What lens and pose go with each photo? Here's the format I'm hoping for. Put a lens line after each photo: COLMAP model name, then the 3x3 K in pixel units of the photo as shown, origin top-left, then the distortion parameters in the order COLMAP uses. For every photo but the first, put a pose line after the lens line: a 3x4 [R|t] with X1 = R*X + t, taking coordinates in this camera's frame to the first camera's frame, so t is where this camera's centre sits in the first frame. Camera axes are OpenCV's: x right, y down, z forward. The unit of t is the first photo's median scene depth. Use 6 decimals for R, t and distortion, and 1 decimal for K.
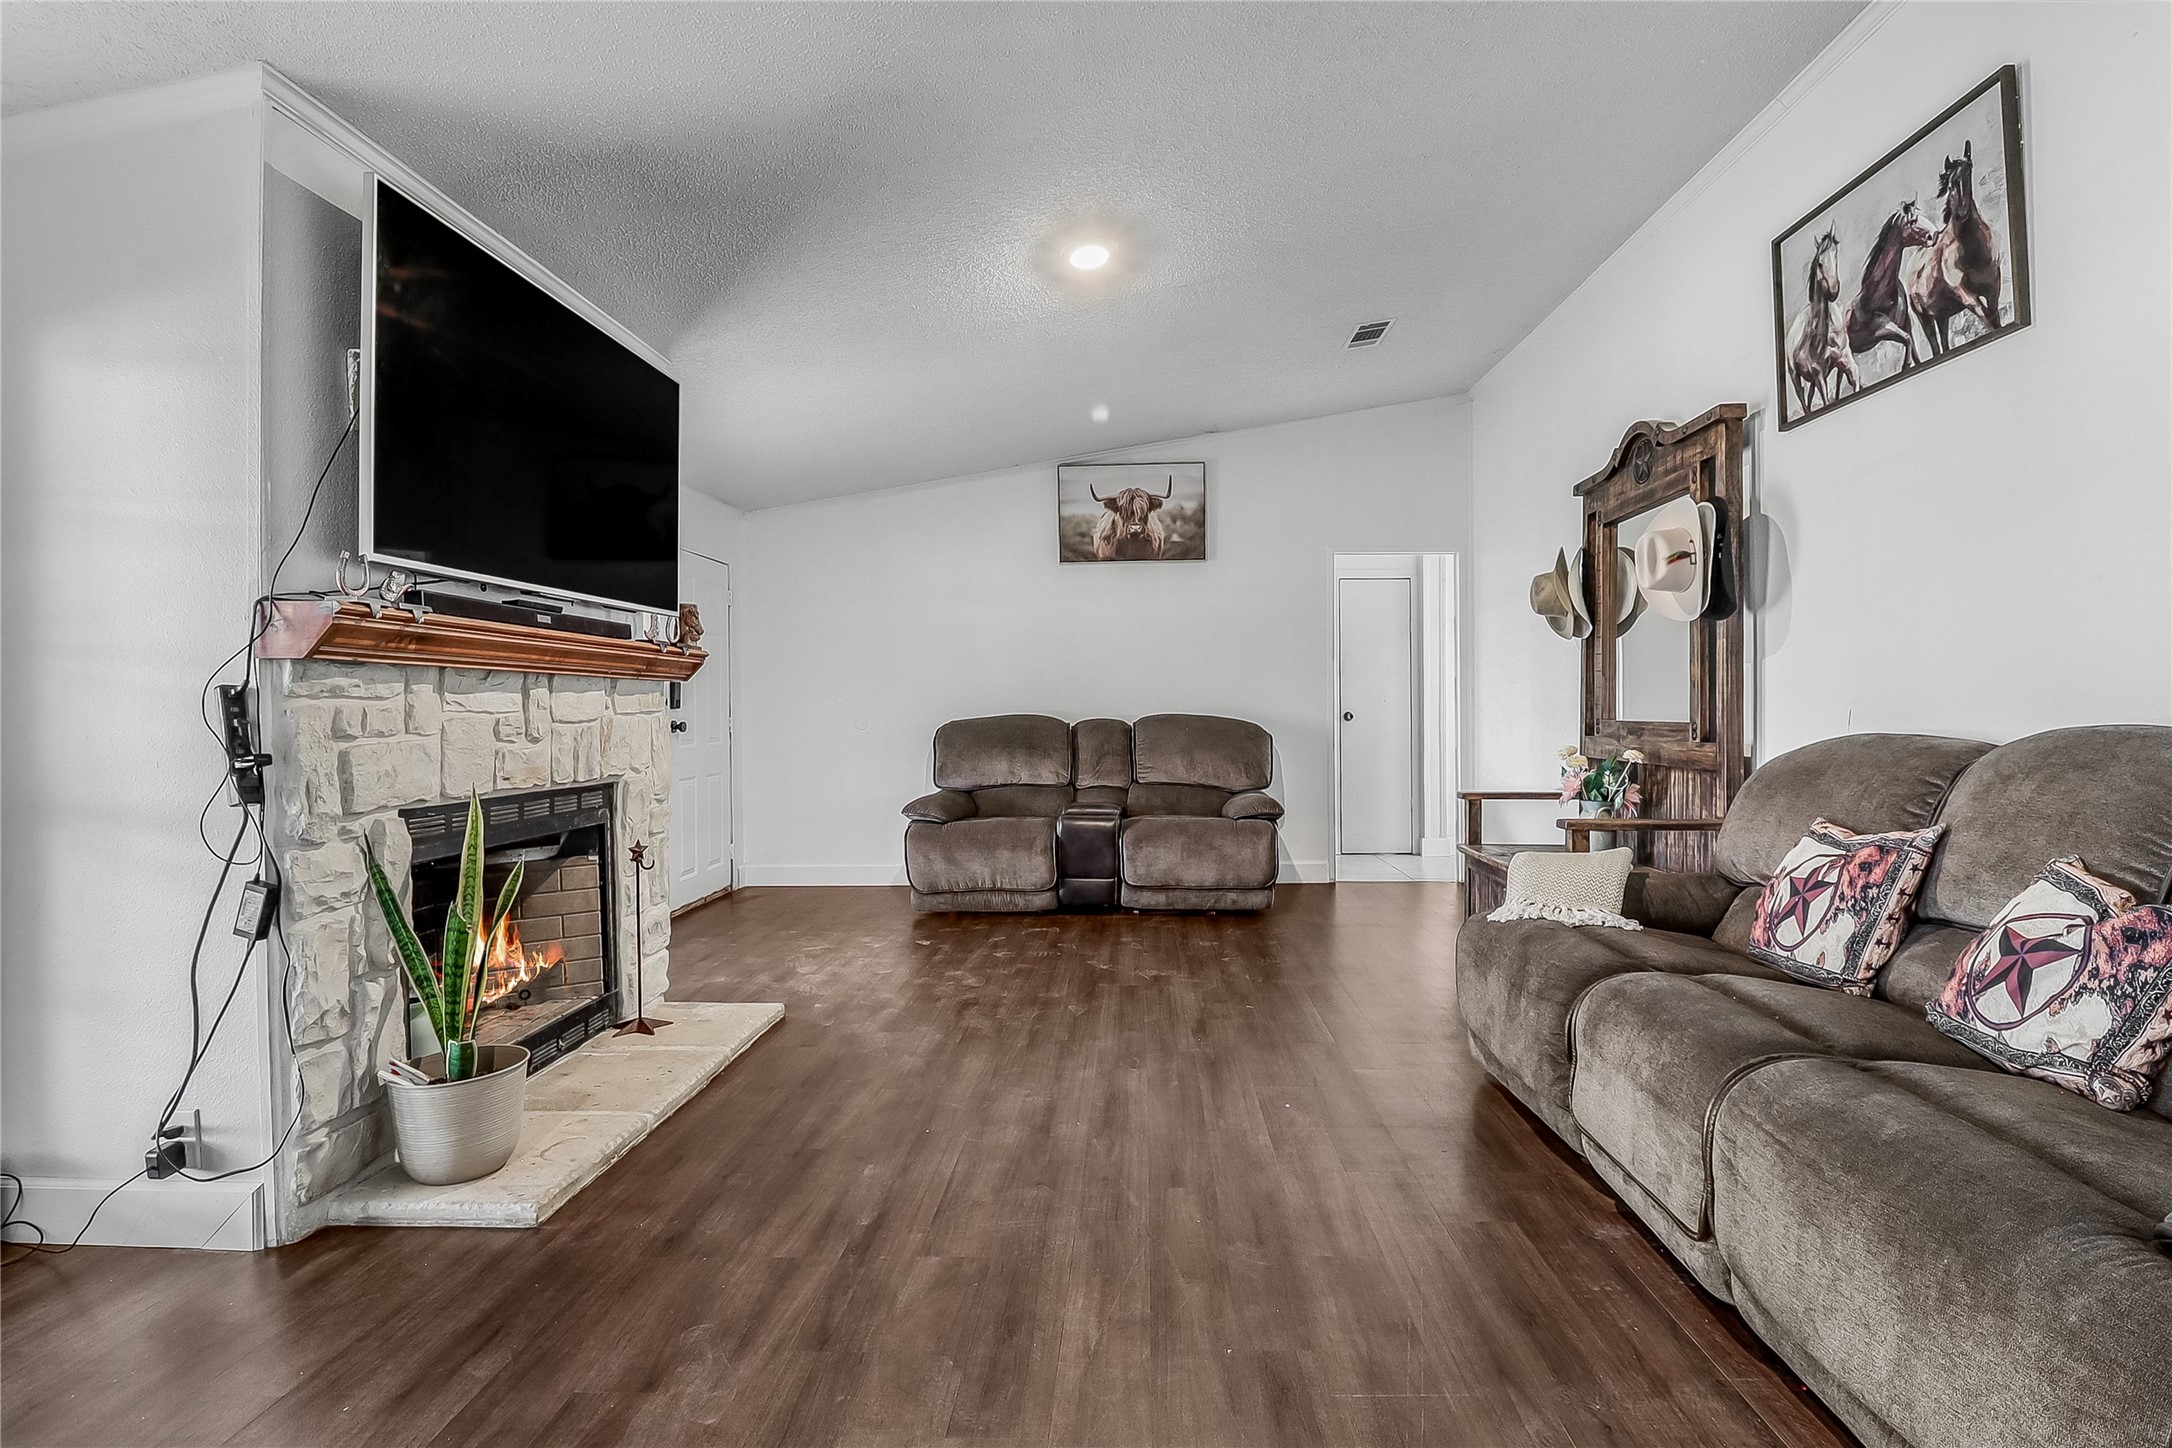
lens RADIAL K [[1009.2, 0, 1124.8], [0, 1009.2, 706.5], [0, 0, 1]] dist [0.000410, -0.015745]
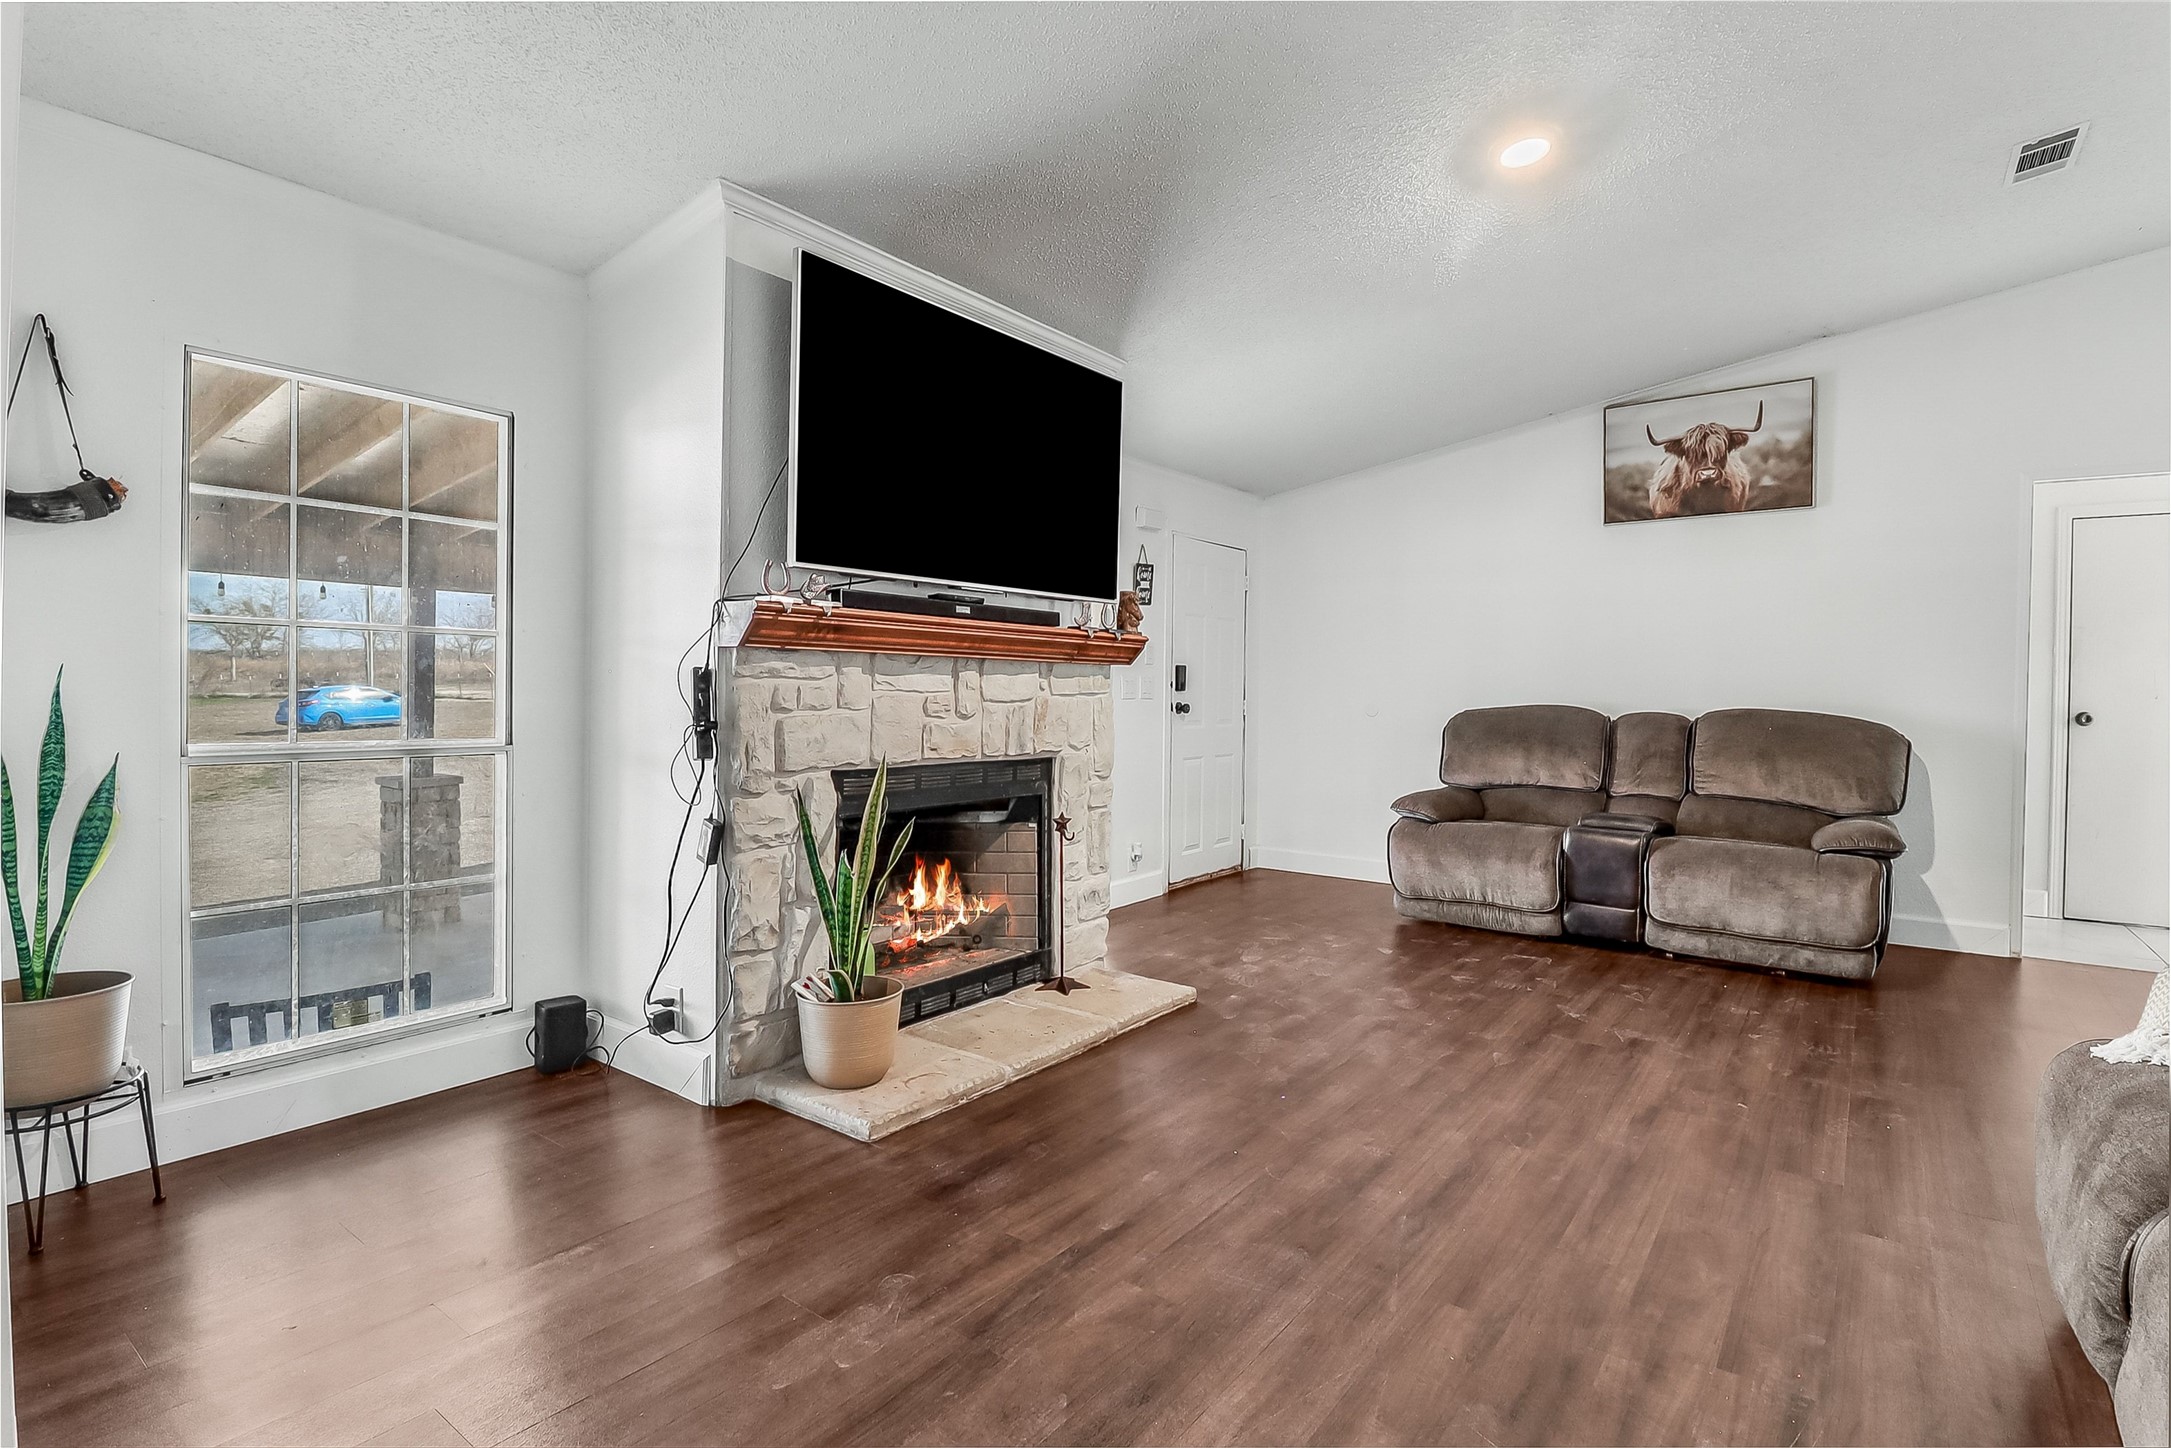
lens RADIAL K [[1040.6, 0, 1119.8], [0, 1040.6, 692.5], [0, 0, 1]] dist [0.001840, -0.015133]
pose [[0.817284, 0.018093, -0.575950, 0.210571], [-0.017014, 0.999829, 0.007264, -0.004847], [0.575983, 0.003863, 0.817452, 0.127733]]
